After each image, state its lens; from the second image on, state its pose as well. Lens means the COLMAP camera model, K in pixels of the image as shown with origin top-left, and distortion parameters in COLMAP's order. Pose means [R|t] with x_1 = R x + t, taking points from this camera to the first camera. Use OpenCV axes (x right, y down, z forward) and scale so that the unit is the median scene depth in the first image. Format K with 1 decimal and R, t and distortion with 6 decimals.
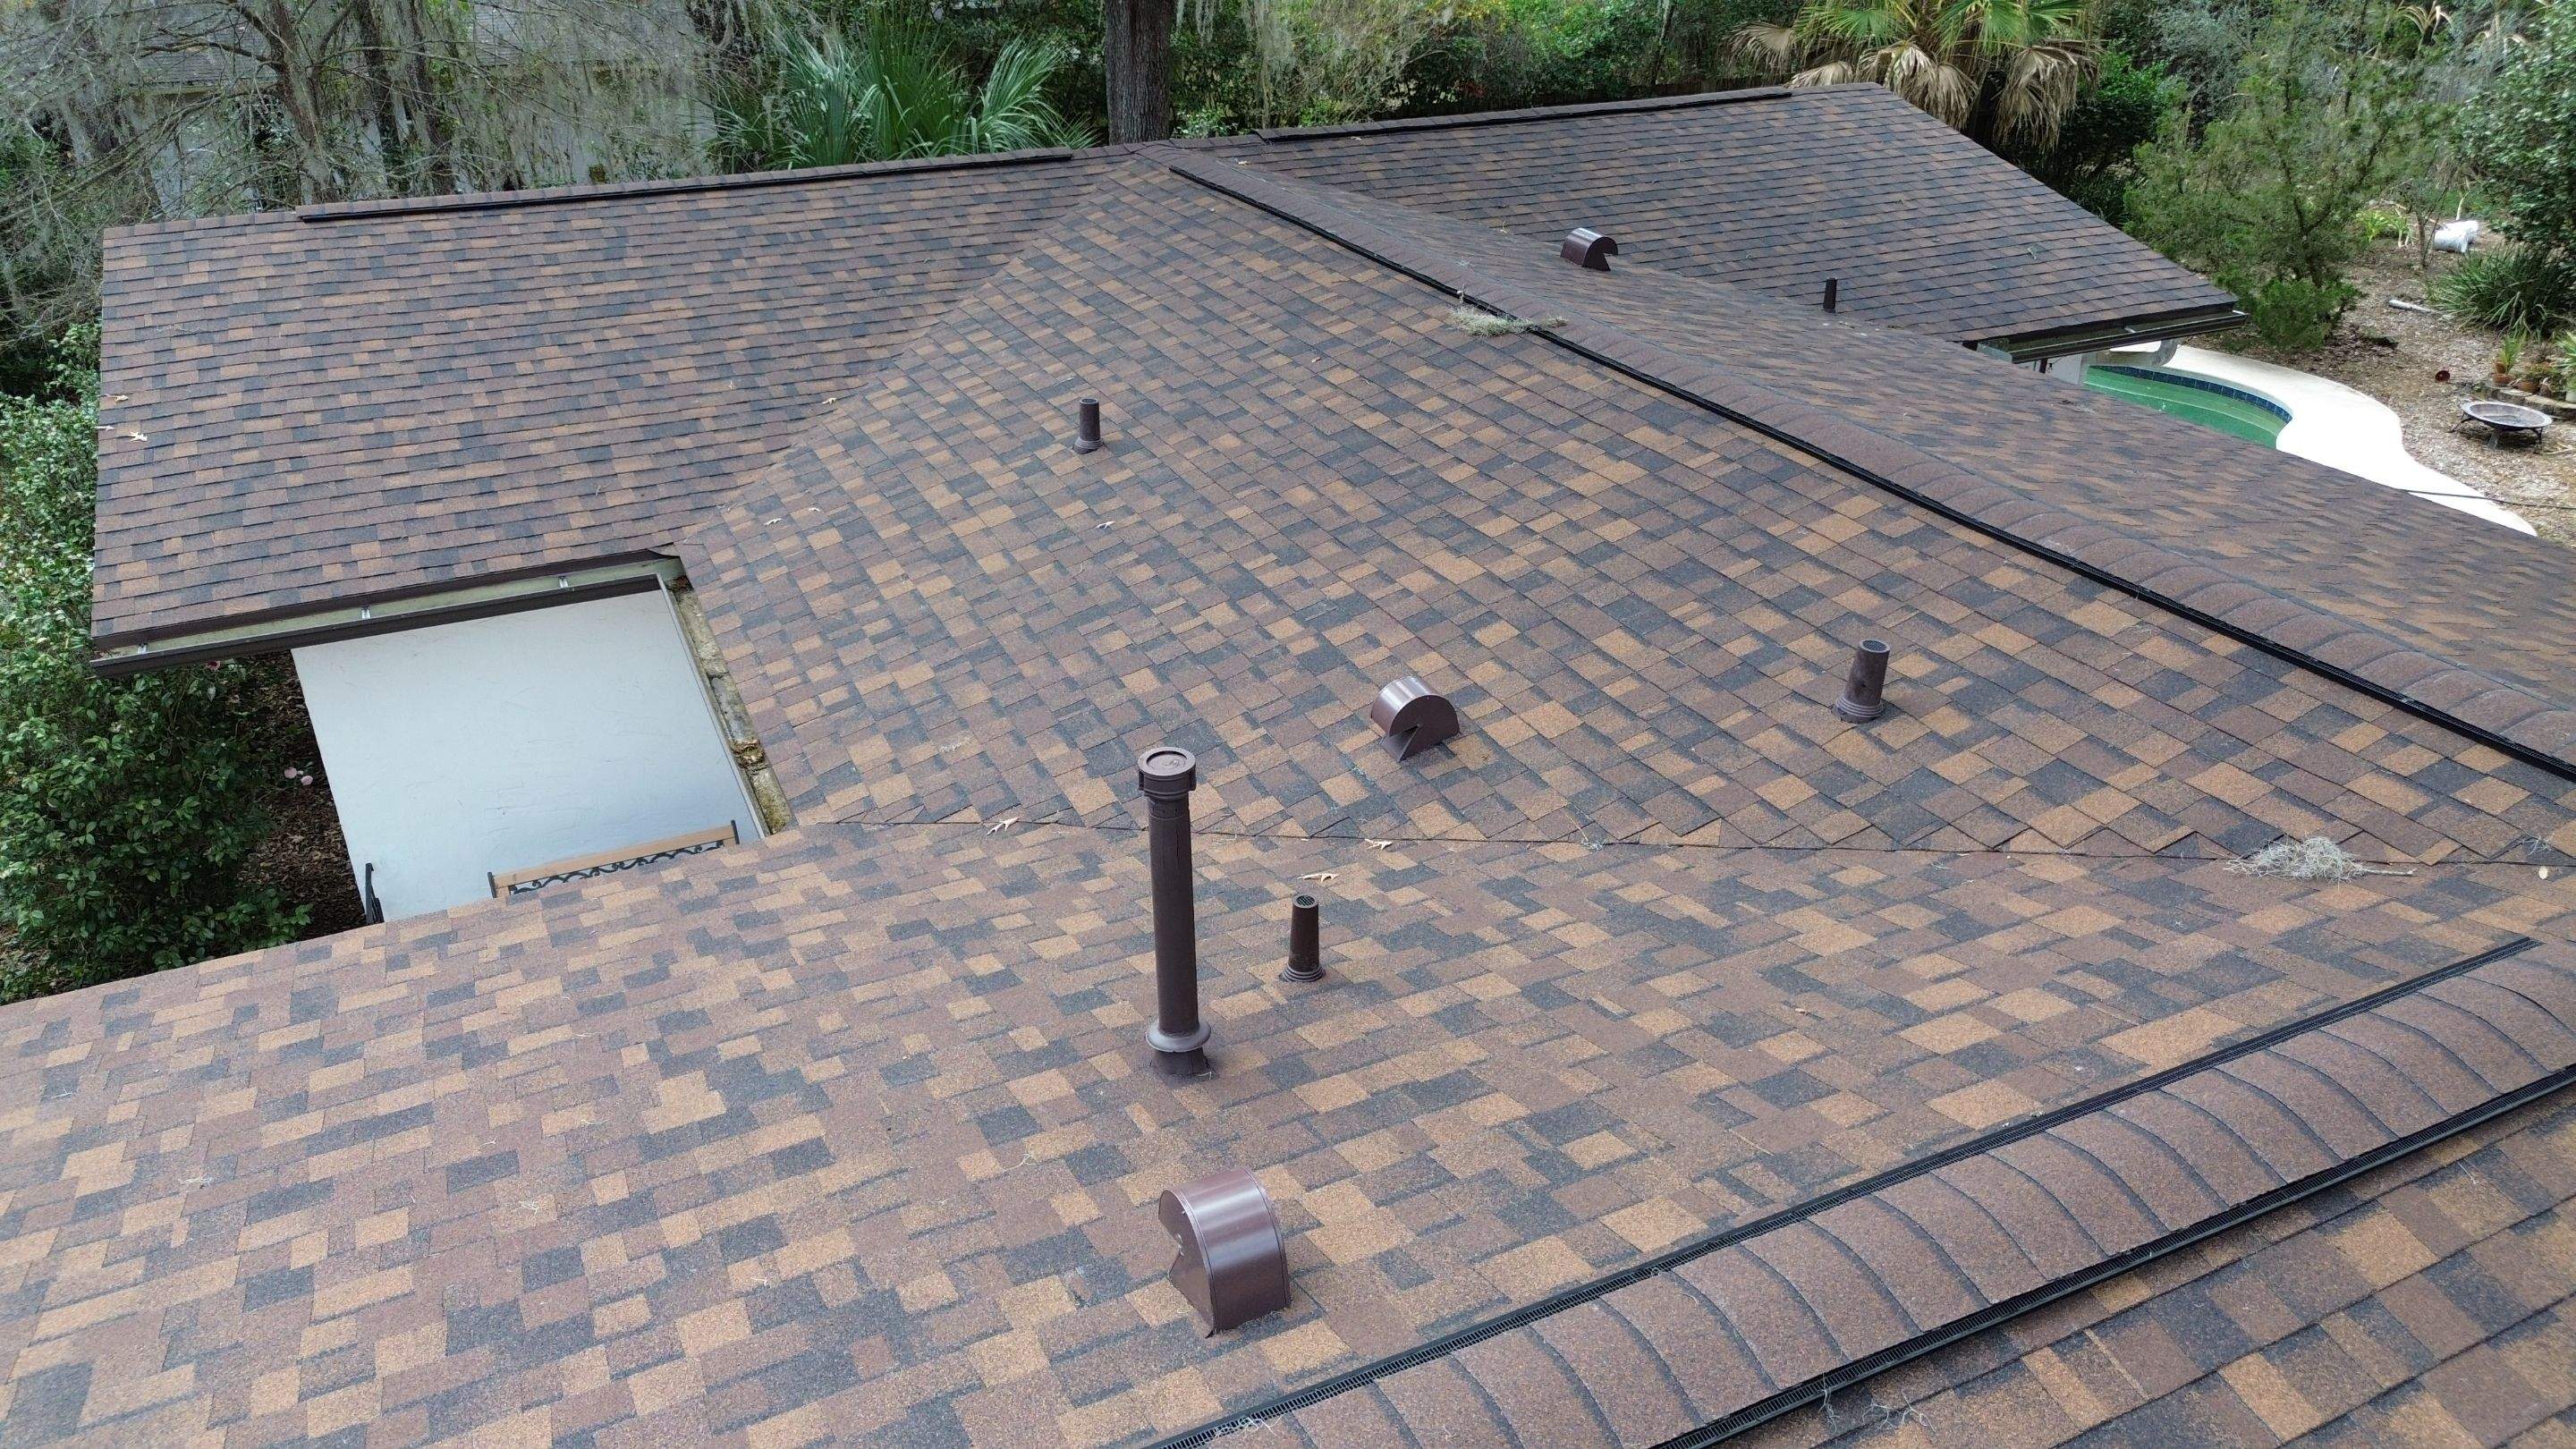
lens RADIAL K [[1809.1, 0, 1295.7], [0, 1809.1, 741.4], [0, 0, 1]] dist [0.073449, -0.076115]
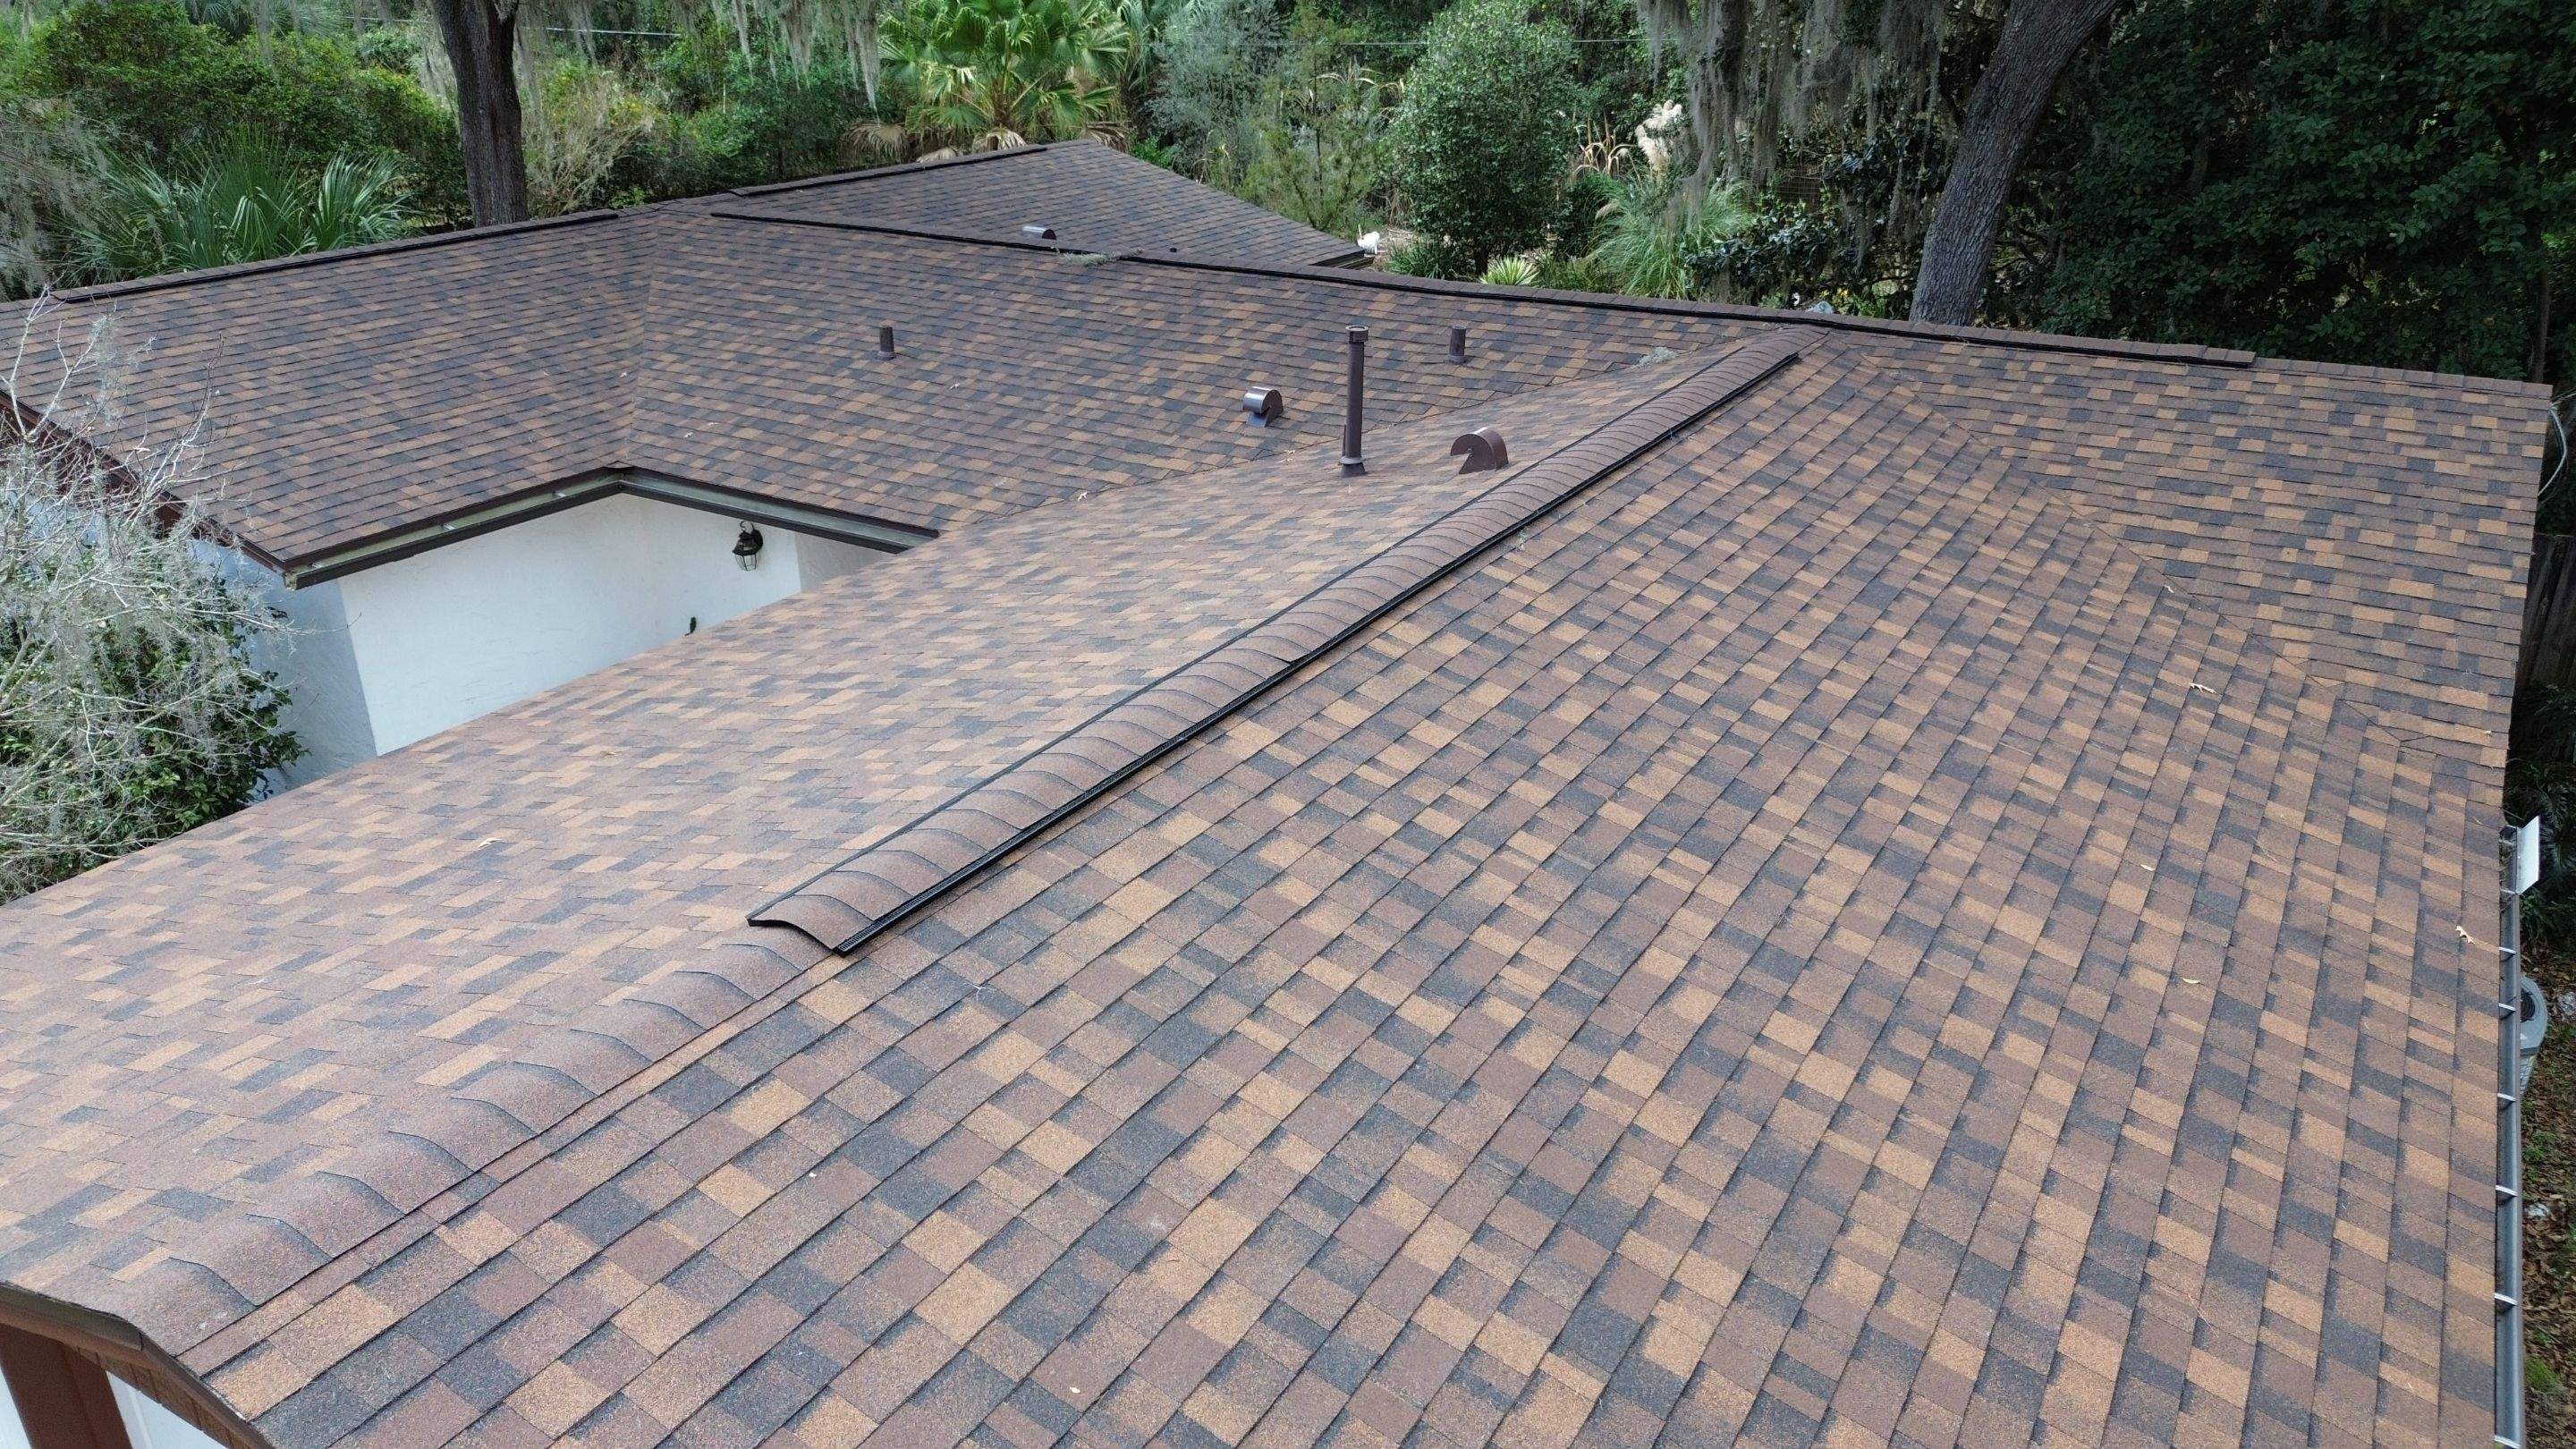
lens RADIAL K [[1824.8, 0, 1294.8], [0, 1824.8, 725.5], [0, 0, 1]] dist [0.067356, -0.063359]
pose [[0.833976, -0.220983, 0.505618, -1.054278], [0.256771, 0.966472, -0.001122, 0.357337], [-0.488418, 0.130763, 0.862756, -0.738071]]
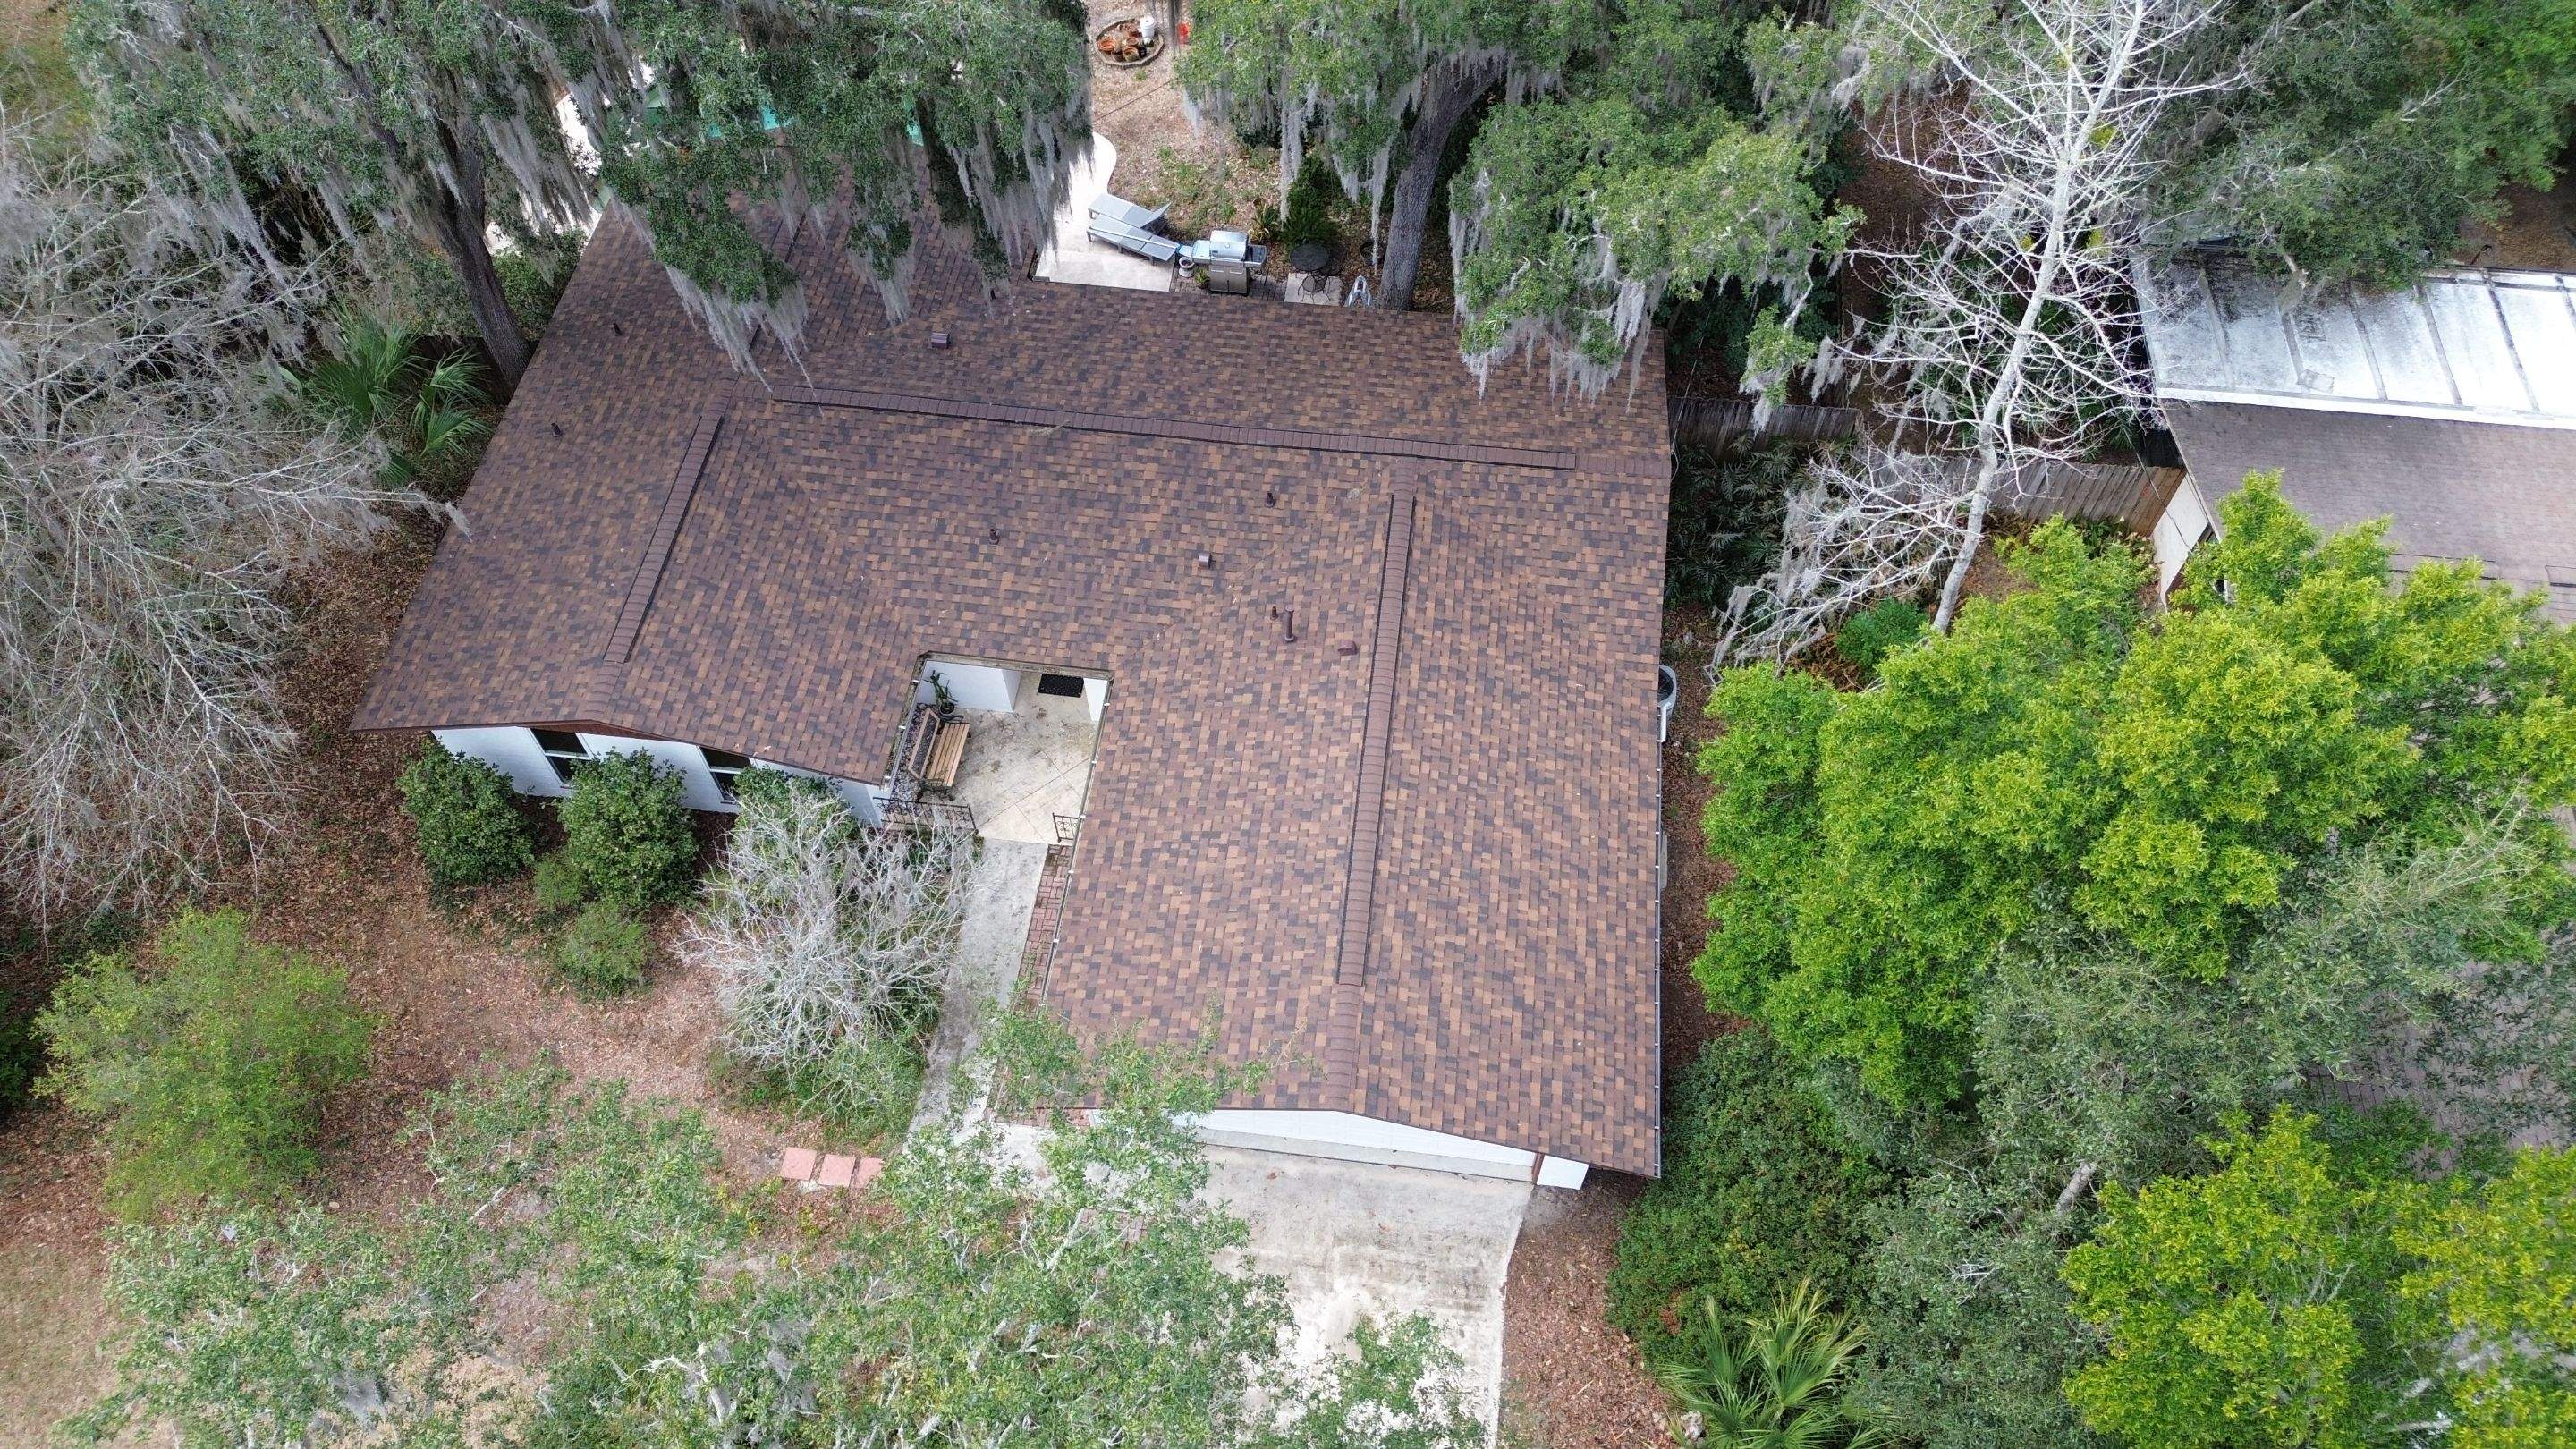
lens RADIAL K [[1800.1, 0, 1294.2], [0, 1800.1, 733.2], [0, 0, 1]] dist [0.179181, -0.497630]
pose [[0.536594, -0.701352, 0.469224, -2.438095], [0.395856, 0.700294, 0.594042, -2.507305], [-0.745228, -0.133014, 0.653409, -2.395539]]
